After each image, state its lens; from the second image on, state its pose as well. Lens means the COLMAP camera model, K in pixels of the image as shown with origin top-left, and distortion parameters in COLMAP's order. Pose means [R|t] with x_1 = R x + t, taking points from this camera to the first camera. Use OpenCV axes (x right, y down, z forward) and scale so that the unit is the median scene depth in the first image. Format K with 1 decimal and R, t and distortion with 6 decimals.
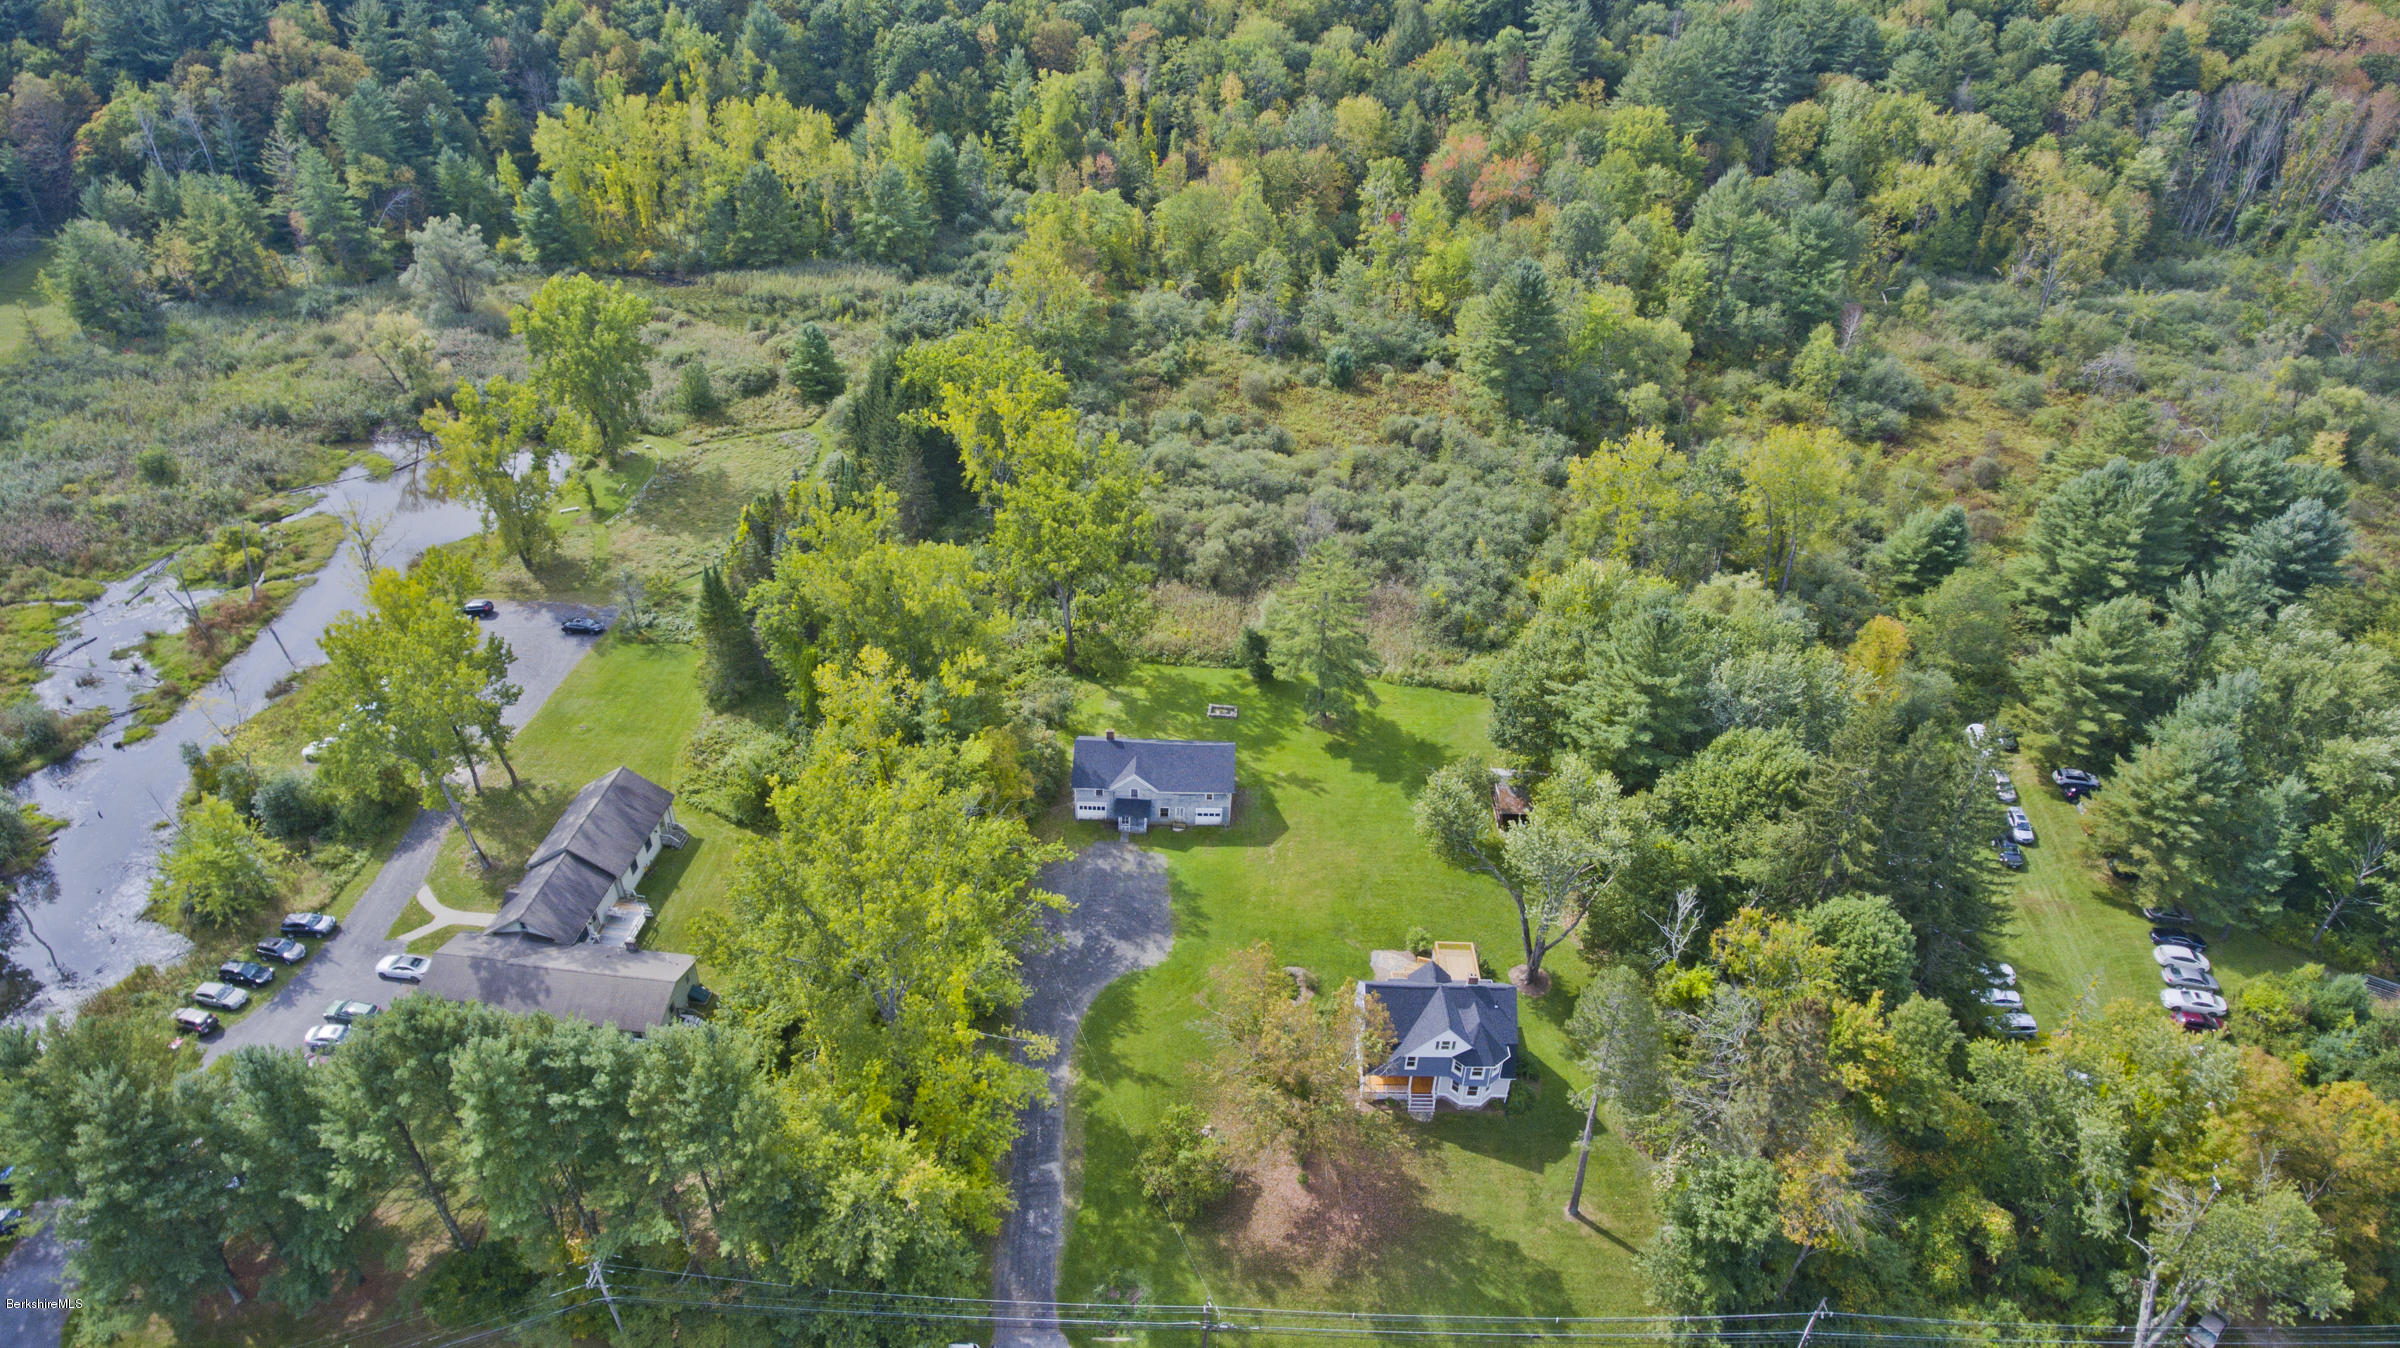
lens RADIAL K [[1421.5, 0, 1204.7], [0, 1421.5, 668.2], [0, 0, 1]] dist [-0.021116, 0.000247]
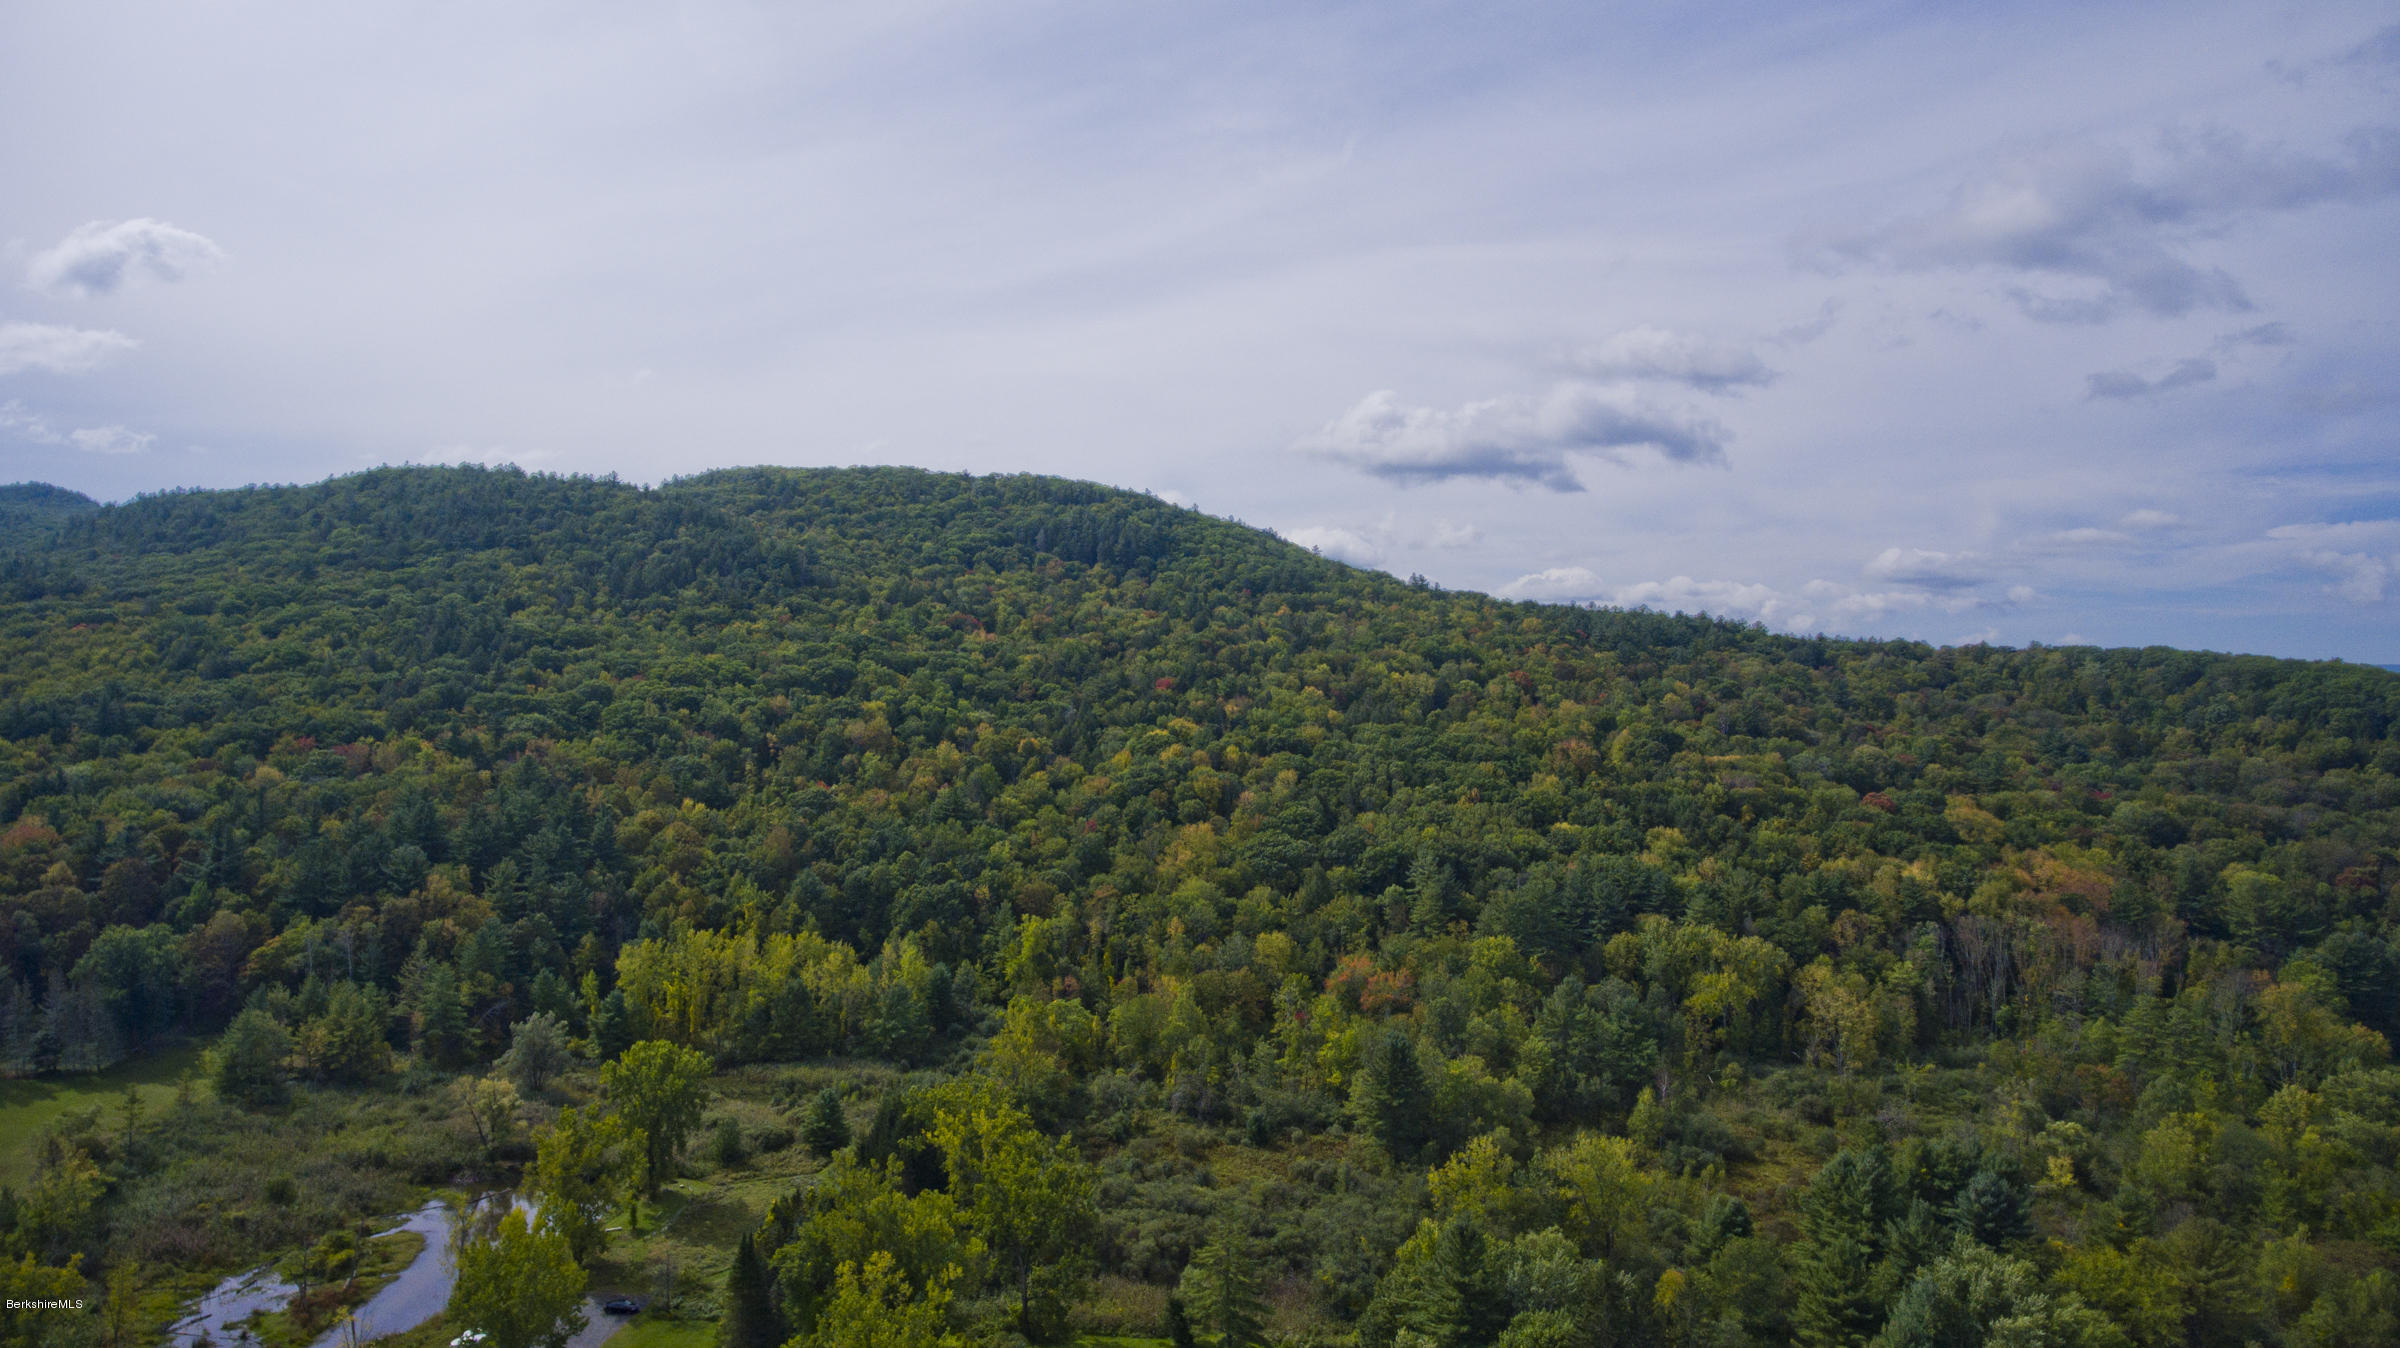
lens RADIAL K [[1421.5, 0, 1204.7], [0, 1421.5, 668.2], [0, 0, 1]] dist [-0.021116, 0.000247]
pose [[0.999754, -0.002006, 0.022090, 0.020825], [0.014246, 0.821436, -0.570122, 0.136950], [-0.017002, 0.570297, 0.821263, -0.195277]]
